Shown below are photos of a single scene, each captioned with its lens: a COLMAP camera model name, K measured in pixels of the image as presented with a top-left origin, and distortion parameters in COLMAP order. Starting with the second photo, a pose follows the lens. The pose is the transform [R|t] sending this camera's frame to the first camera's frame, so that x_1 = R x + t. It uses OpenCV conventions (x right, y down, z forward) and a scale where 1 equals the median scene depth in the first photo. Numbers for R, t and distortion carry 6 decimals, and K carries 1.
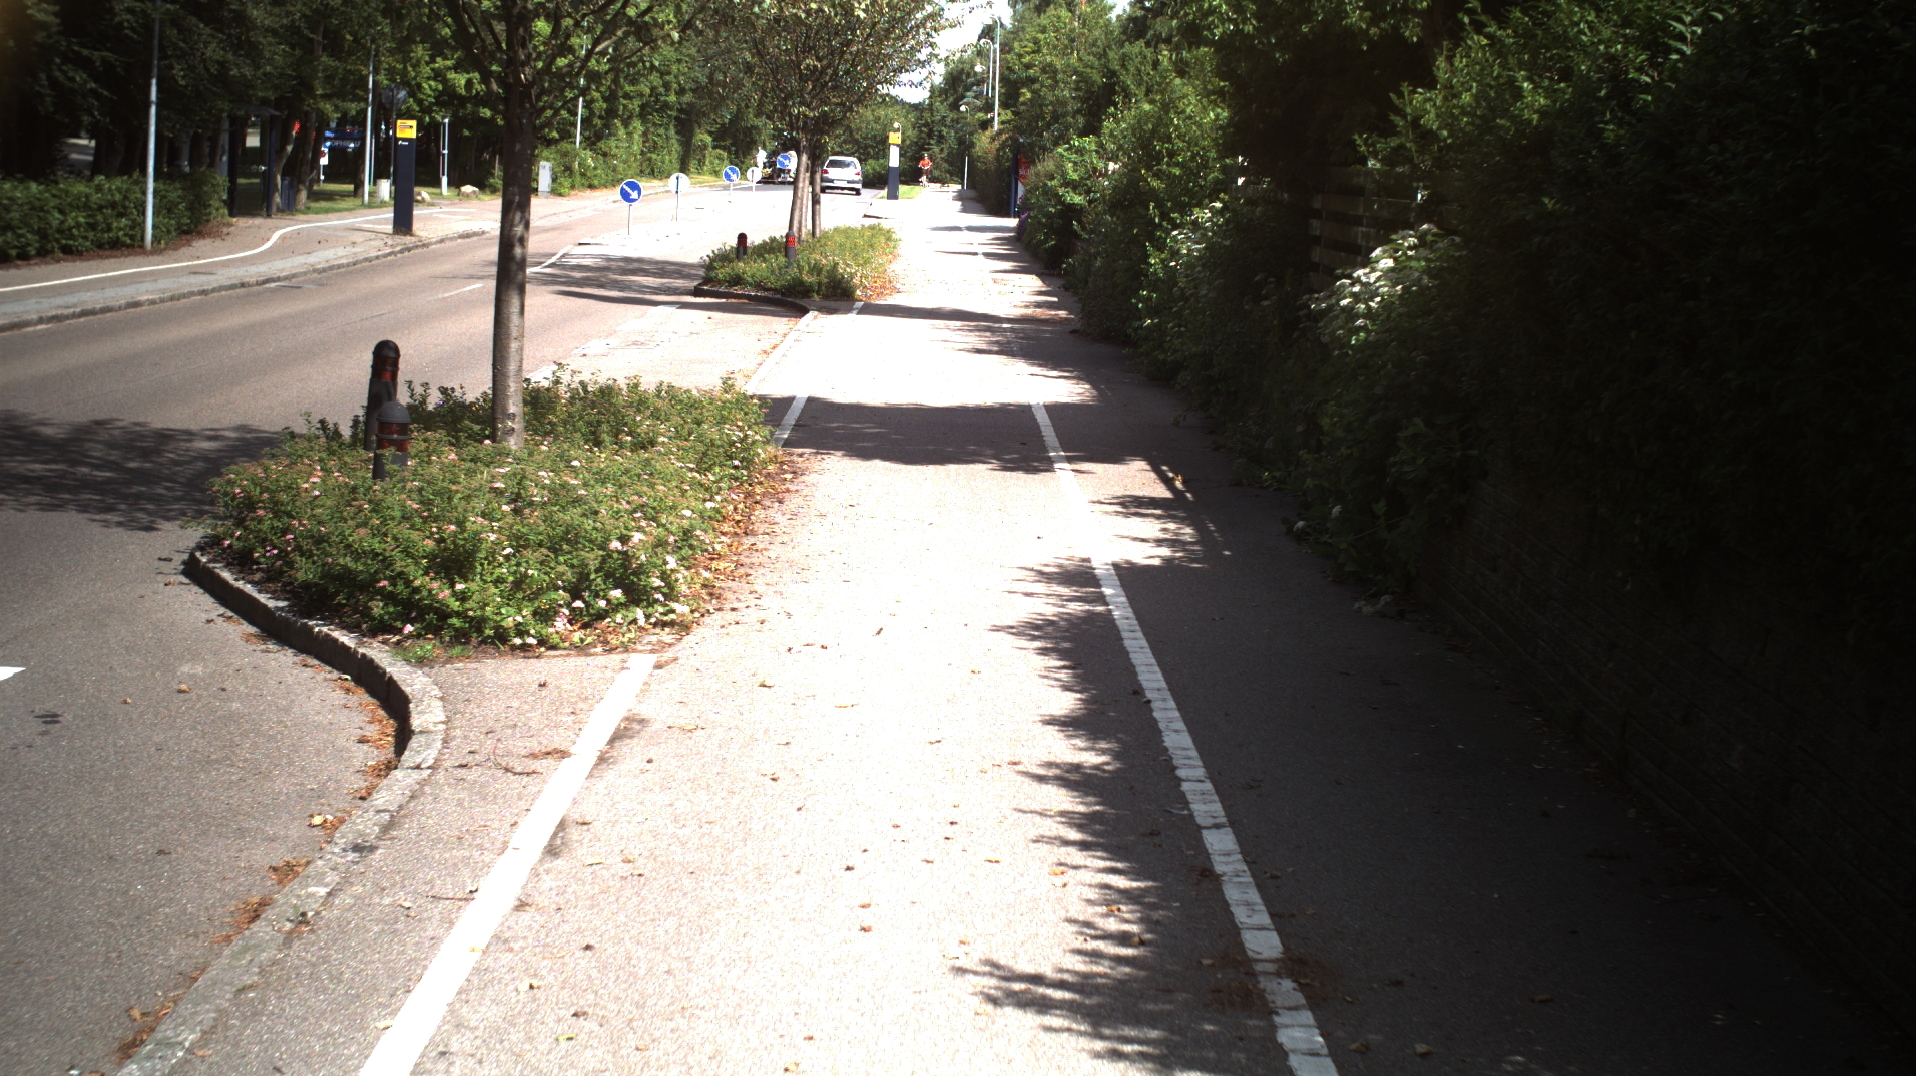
lens RADIAL K [[3324.9, 0, 958.0], [0, 3324.9, 538.0], [0, 0, 1]] dist [-0.325858, 0.694882]
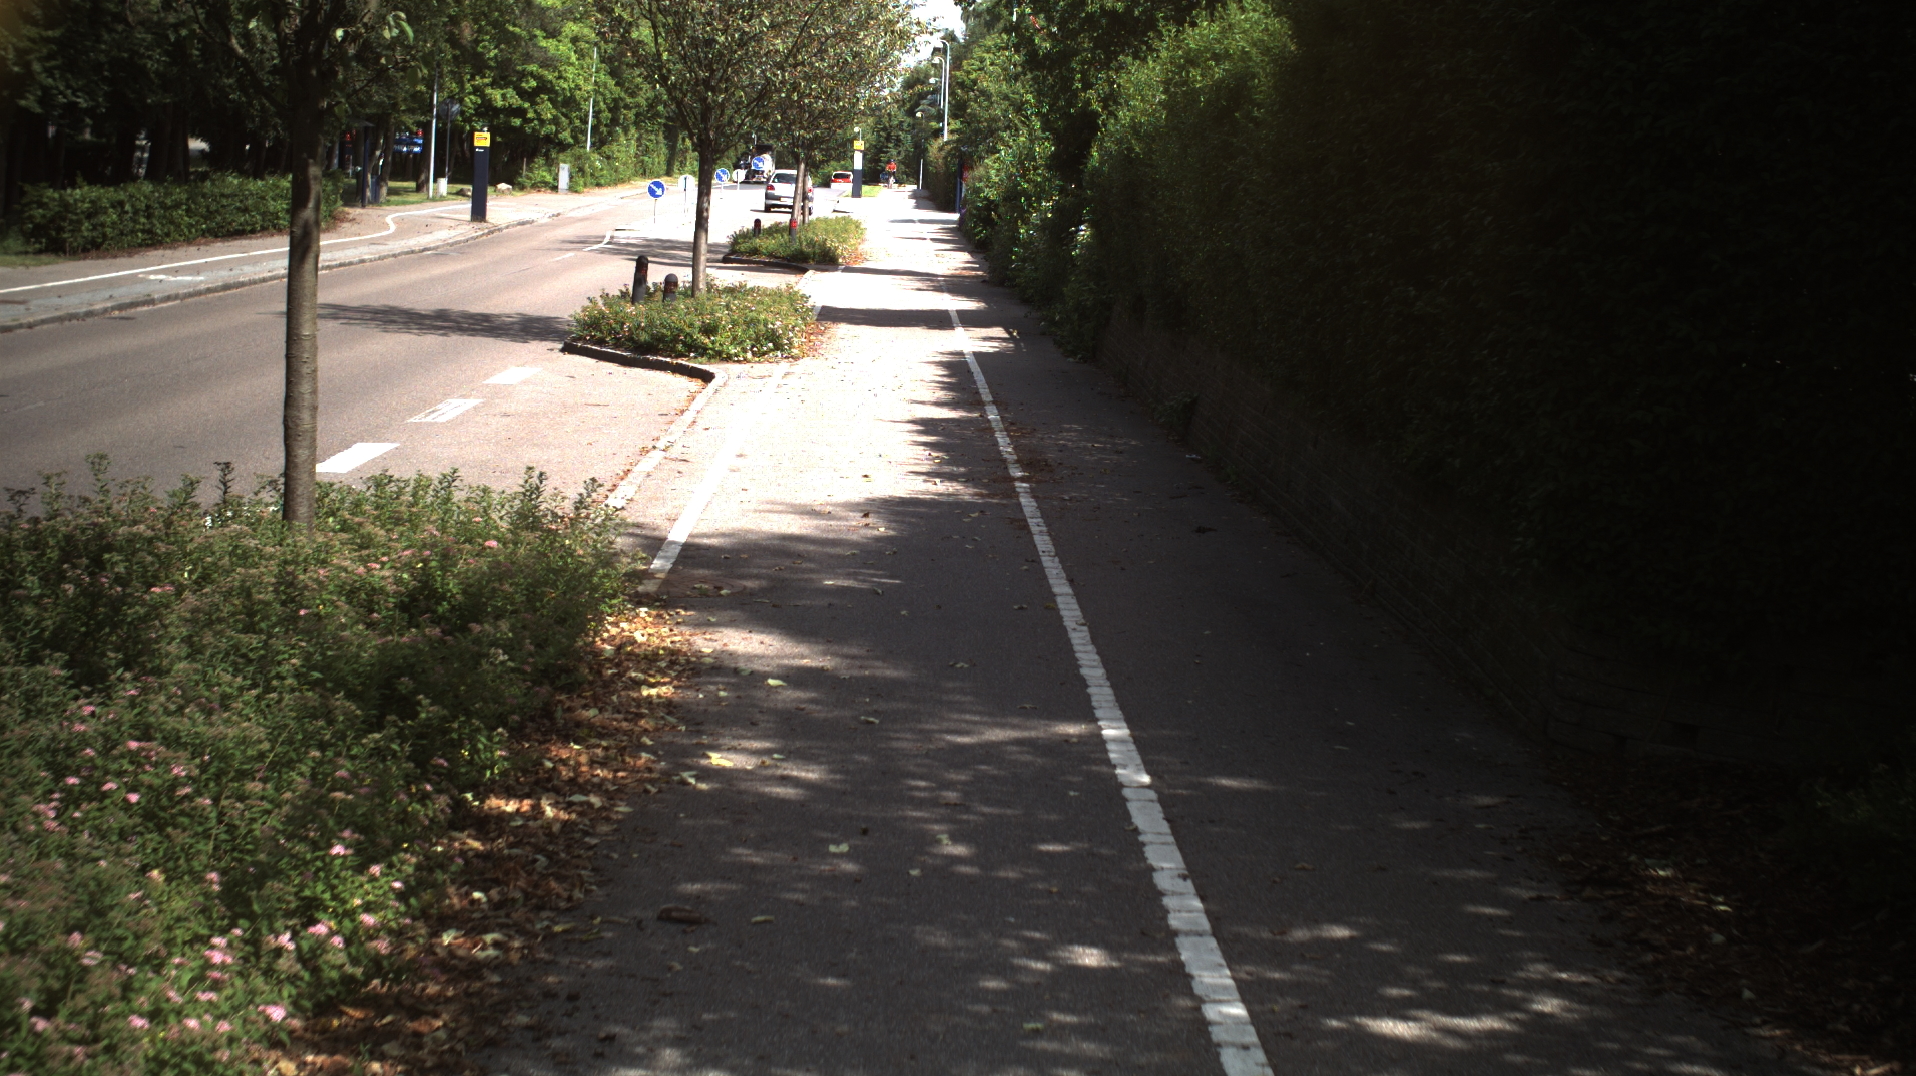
lens RADIAL K [[3324.9, 0, 958.0], [0, 3324.9, 538.0], [0, 0, 1]] dist [-0.325858, 0.694882]
pose [[0.999898, 0.004807, 0.013472, 0.001836], [-0.004805, 0.999988, -0.000140, 0.038233], [-0.013473, 0.000076, 0.999909, -0.360467]]
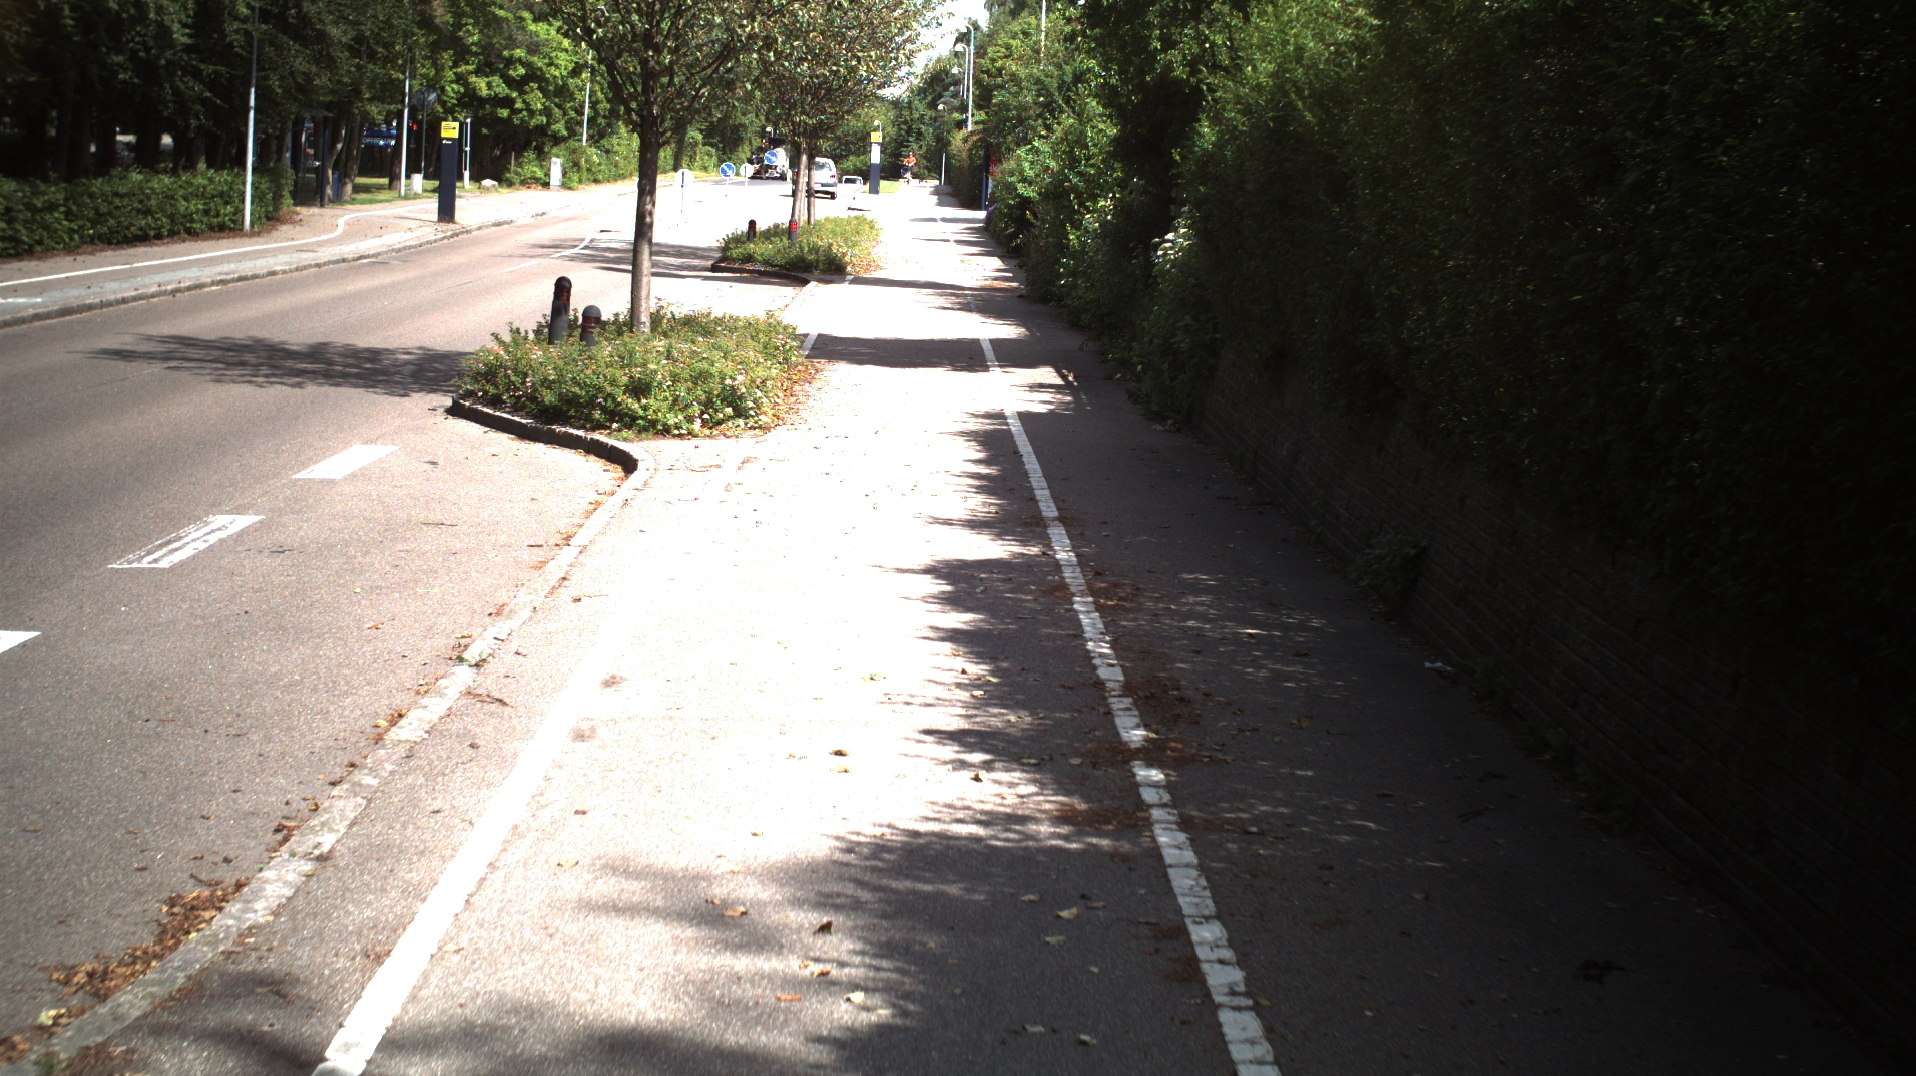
lens RADIAL K [[3324.9, 0, 958.0], [0, 3324.9, 538.0], [0, 0, 1]] dist [-0.325858, 0.694882]
pose [[0.999974, 0.002935, 0.006586, 0.001930], [-0.002944, 0.999995, 0.001257, 0.019201], [-0.006582, -0.001276, 0.999978, -0.179843]]
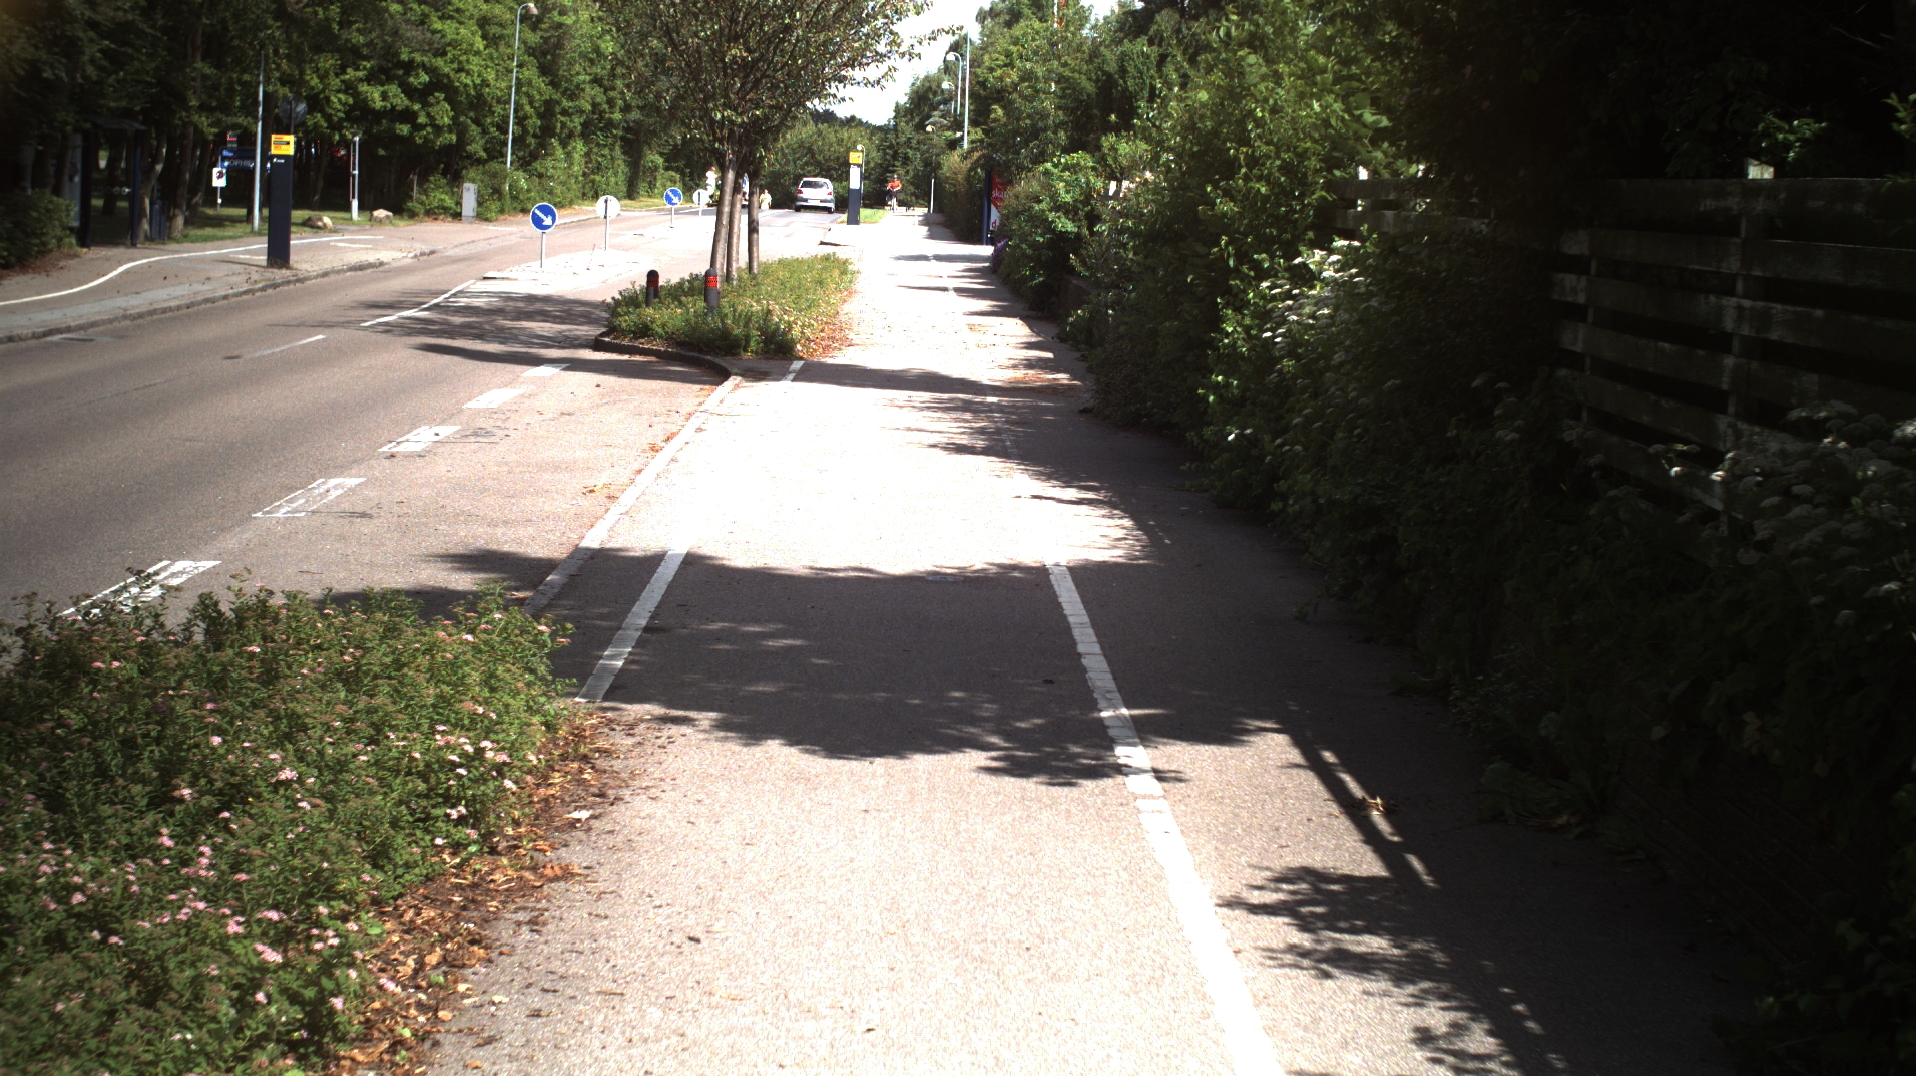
lens RADIAL K [[3324.9, 0, 958.0], [0, 3324.9, 538.0], [0, 0, 1]] dist [-0.325858, 0.694882]
pose [[0.999947, -0.001402, 0.010217, -0.000408], [0.001474, 0.999975, -0.006986, -0.019398], [-0.010207, 0.007000, 0.999923, 0.180038]]
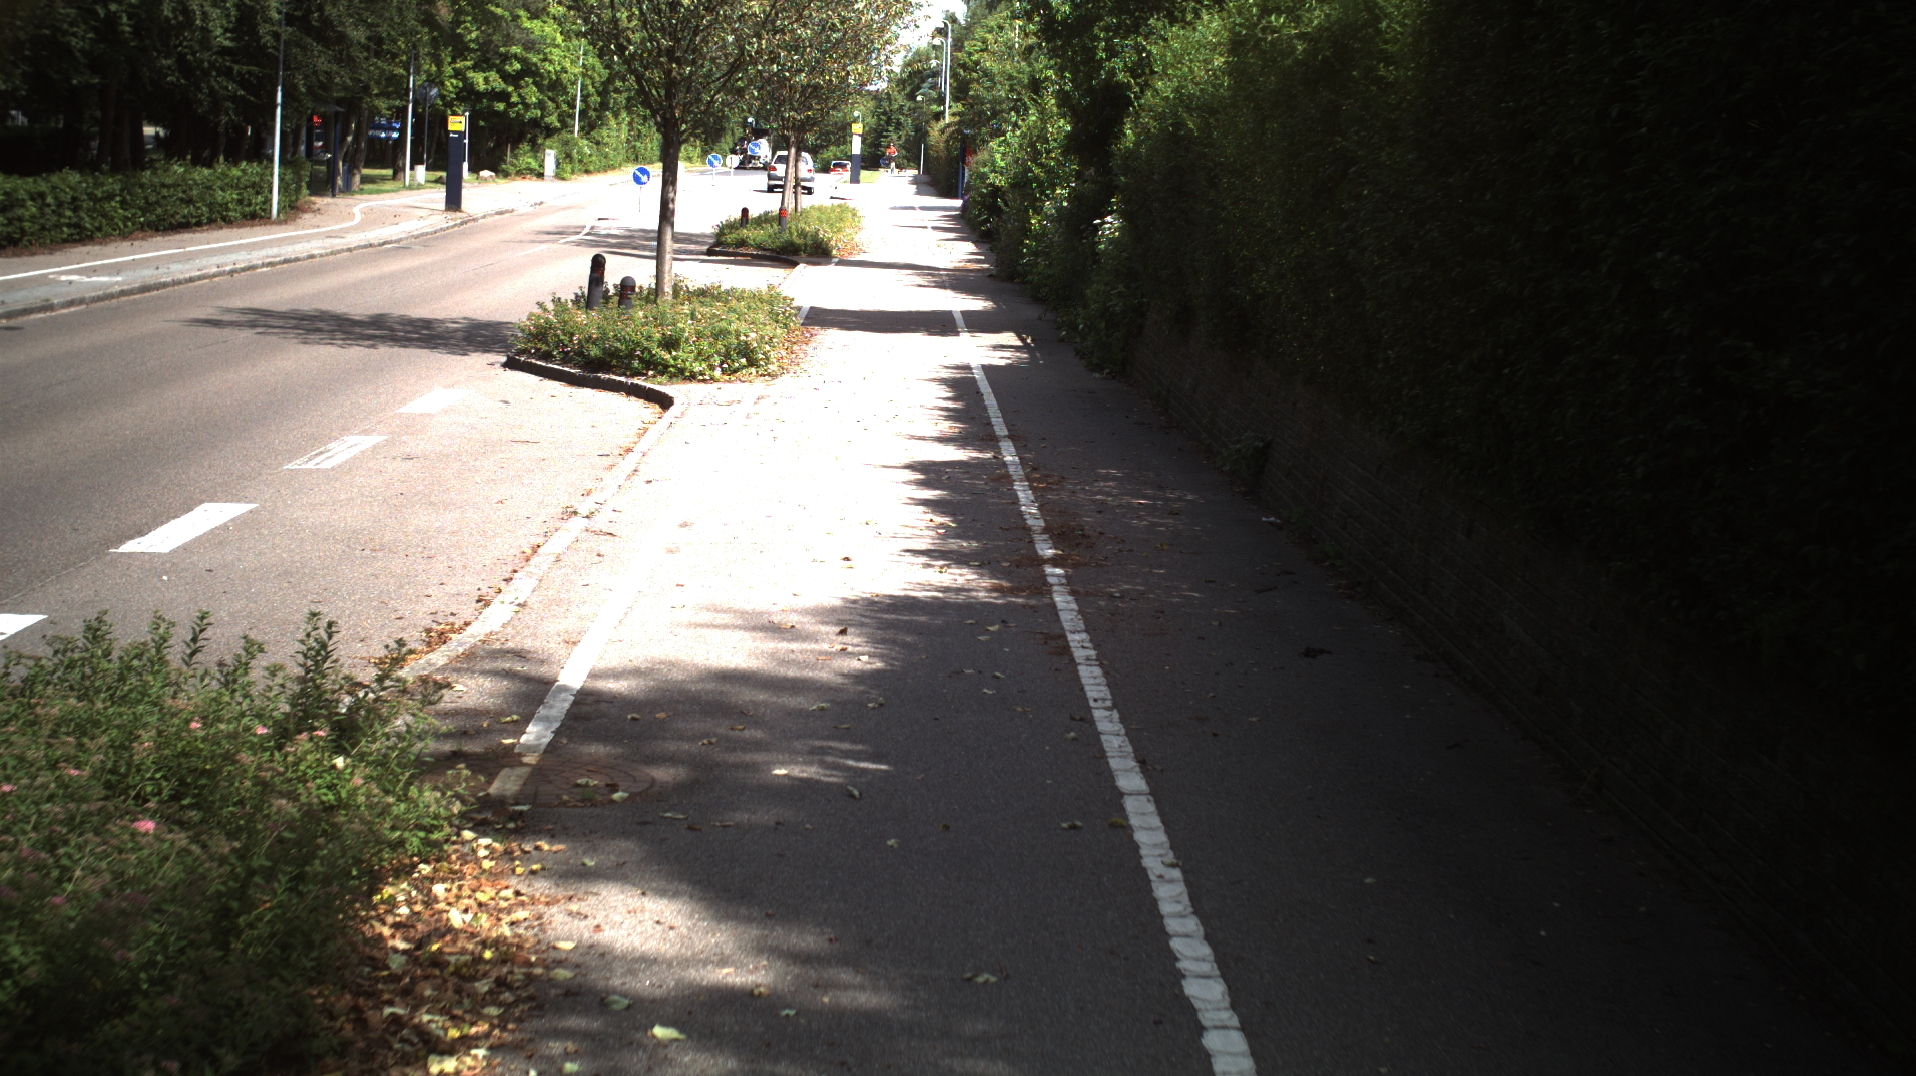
lens RADIAL K [[3324.9, 0, 958.0], [0, 3324.9, 538.0], [0, 0, 1]] dist [-0.325858, 0.694882]
pose [[0.999920, 0.000439, 0.012630, 0.002319], [-0.000496, 0.999990, 0.004467, 0.028443], [-0.012628, -0.004473, 0.999910, -0.270095]]
